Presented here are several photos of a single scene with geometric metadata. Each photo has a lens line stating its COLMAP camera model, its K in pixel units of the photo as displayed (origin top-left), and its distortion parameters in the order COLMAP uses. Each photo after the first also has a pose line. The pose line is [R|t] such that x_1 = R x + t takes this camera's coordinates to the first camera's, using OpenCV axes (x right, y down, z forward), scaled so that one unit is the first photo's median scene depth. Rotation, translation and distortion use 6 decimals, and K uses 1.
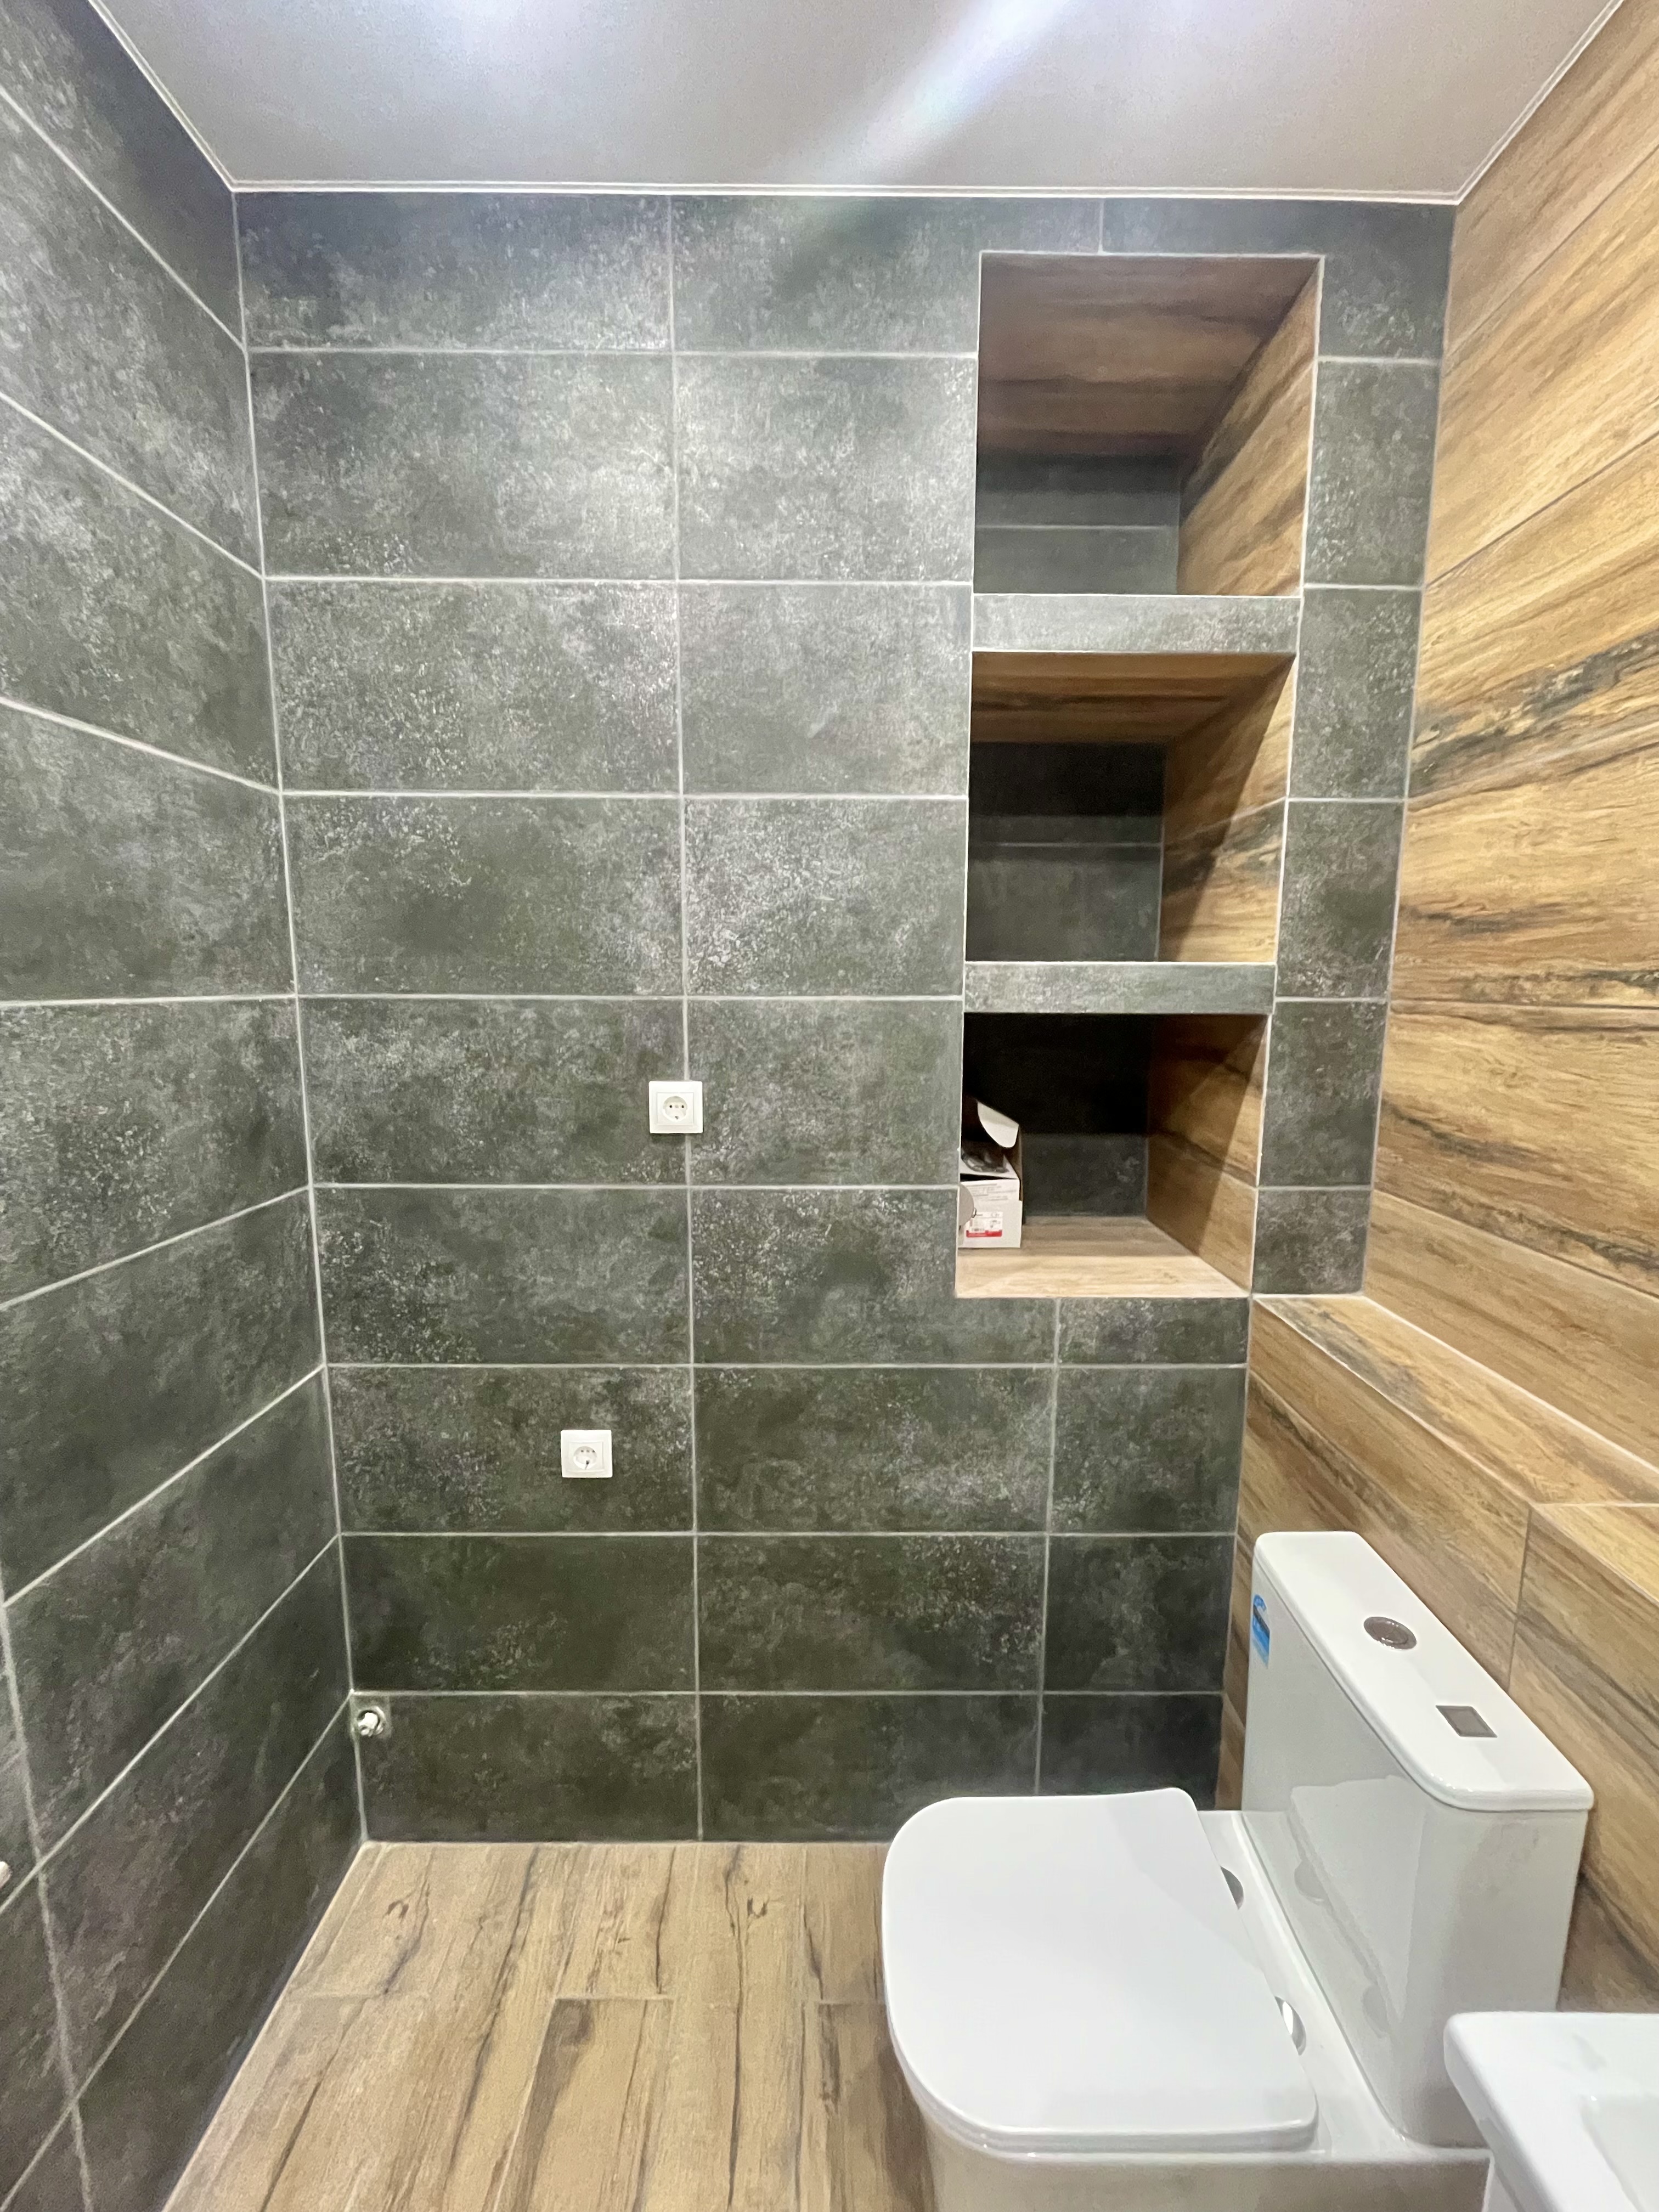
lens RADIAL K [[897.0, 0, 829.5], [0, 897.0, 1106.0], [0, 0, 1]] dist [-0.002603, -0.000047]
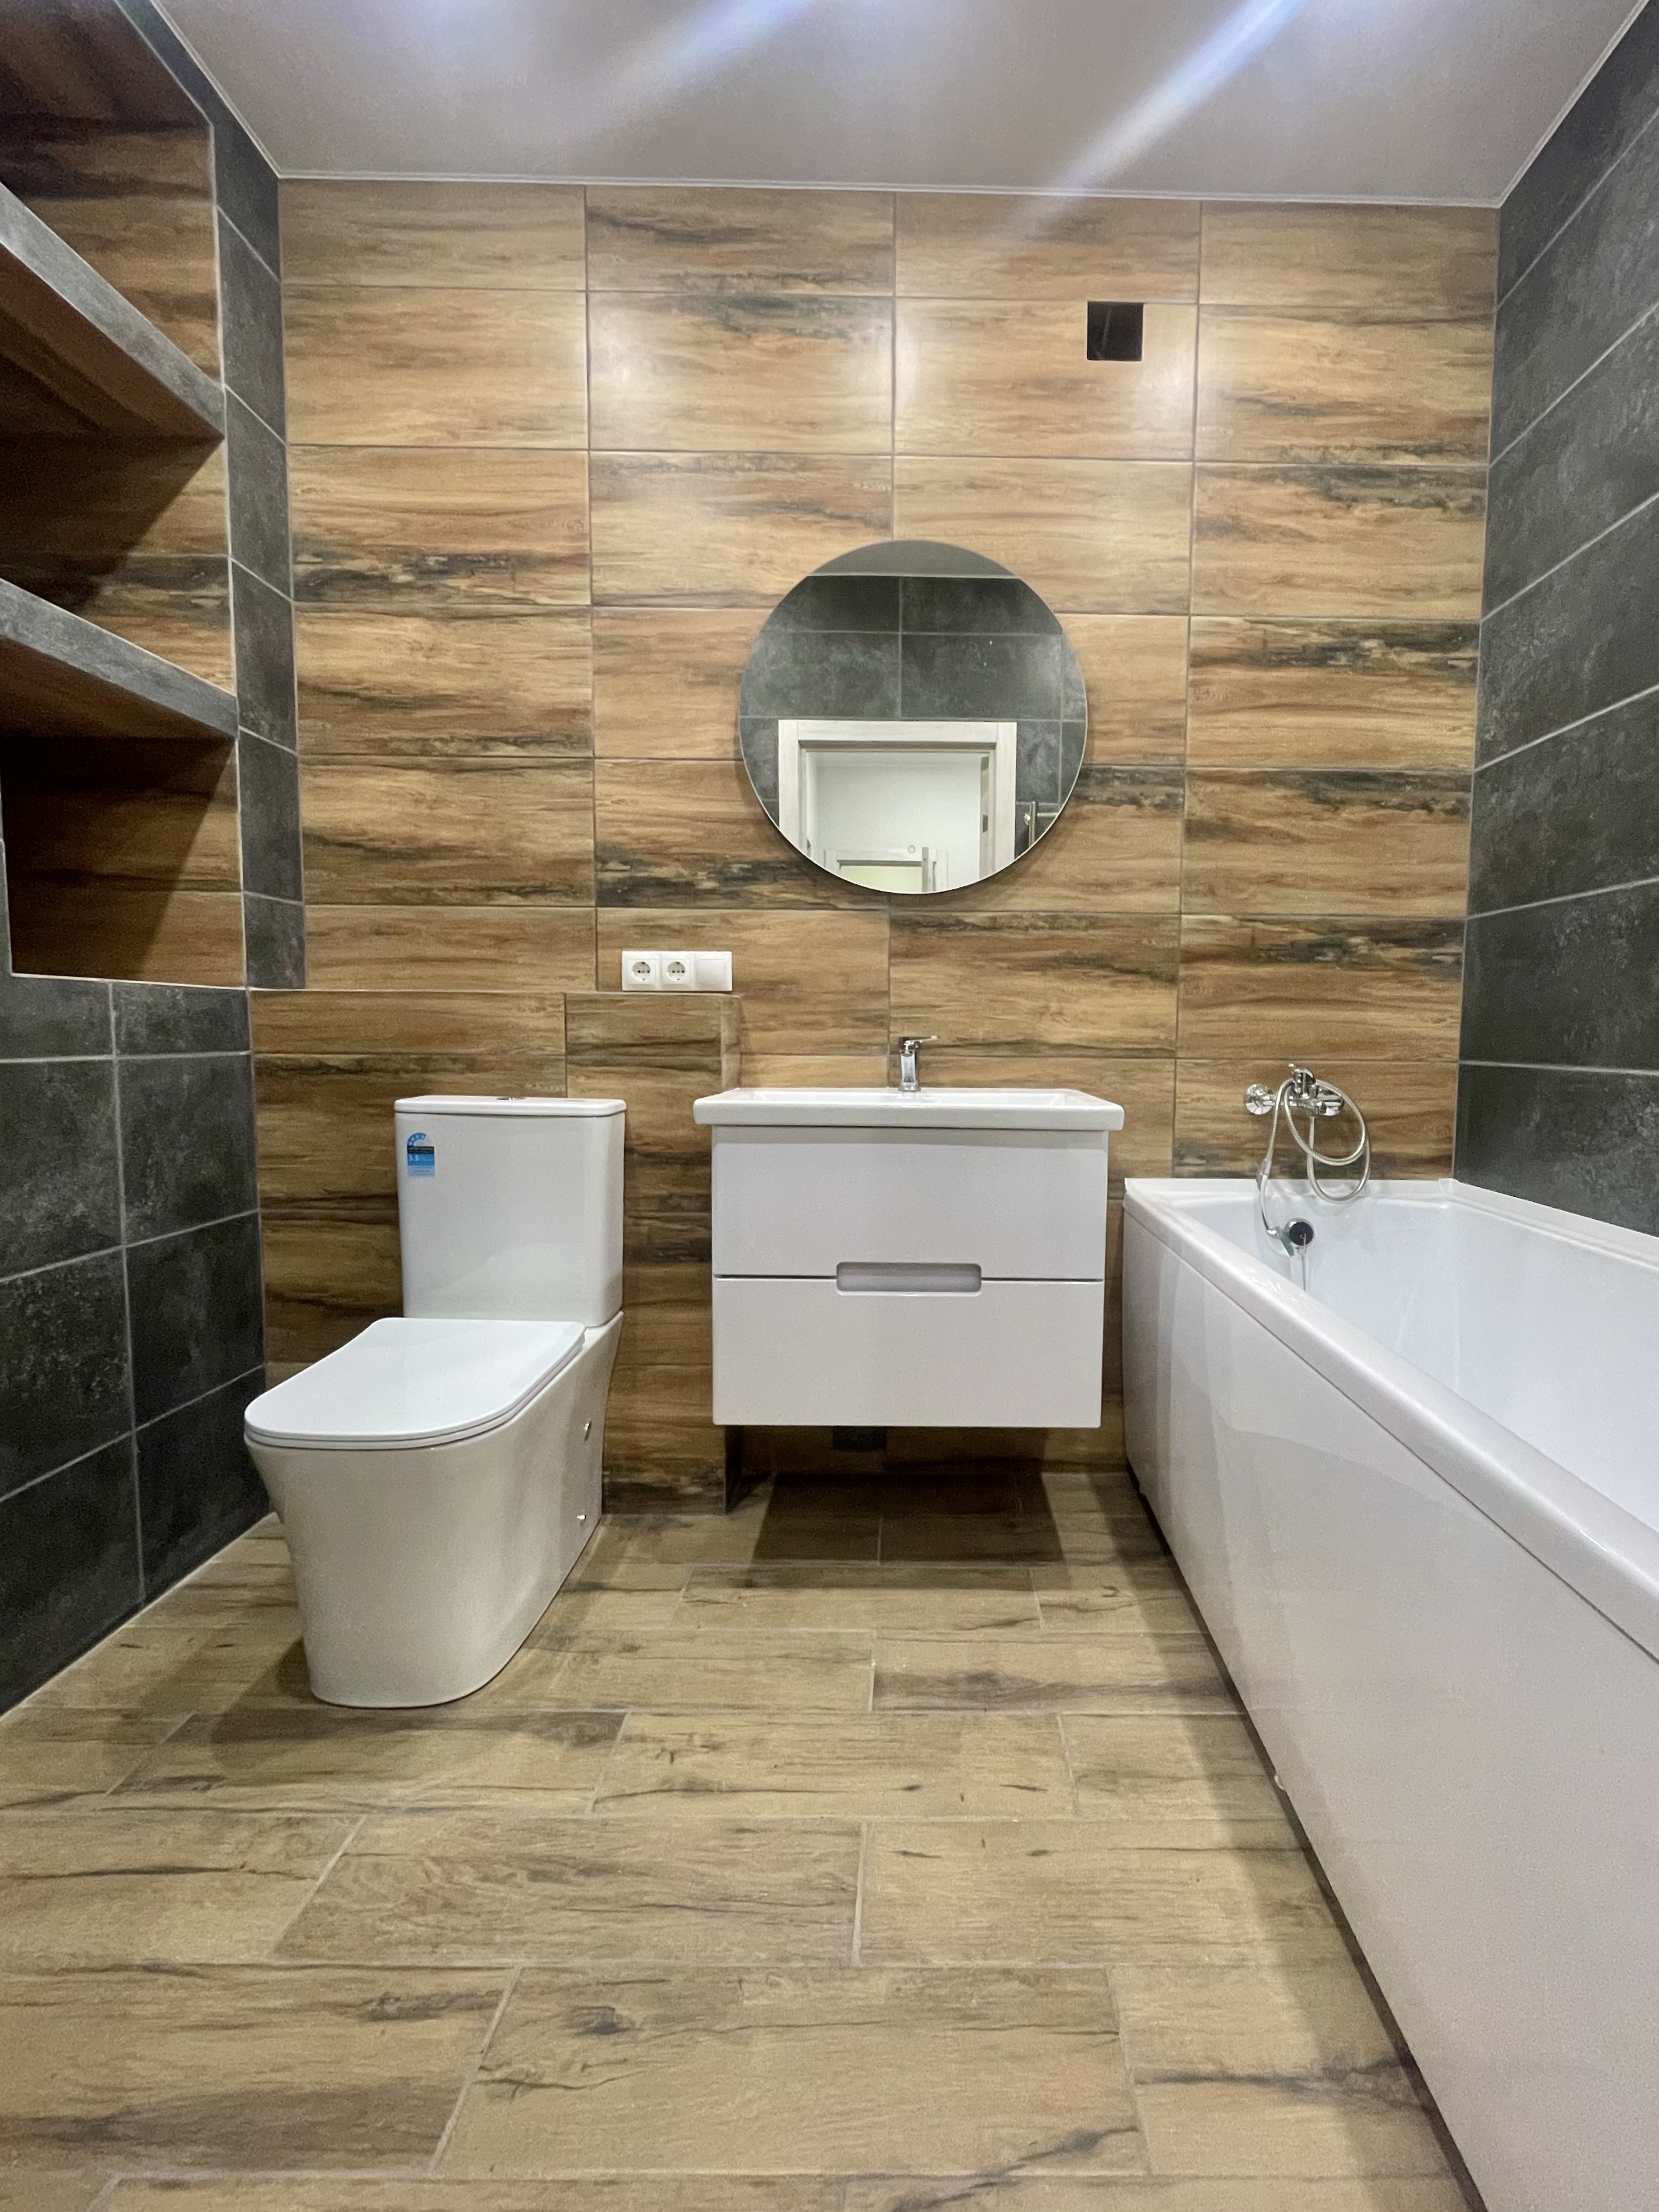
lens RADIAL K [[965.9, 0, 930.2], [0, 965.9, 1098.9], [0, 0, 1]] dist [0.000063, -0.000198]
pose [[-0.019709, -0.073670, 0.997088, -0.876146], [0.131010, 0.988492, 0.075625, 0.411909], [-0.991185, 0.132119, -0.009830, 0.180858]]
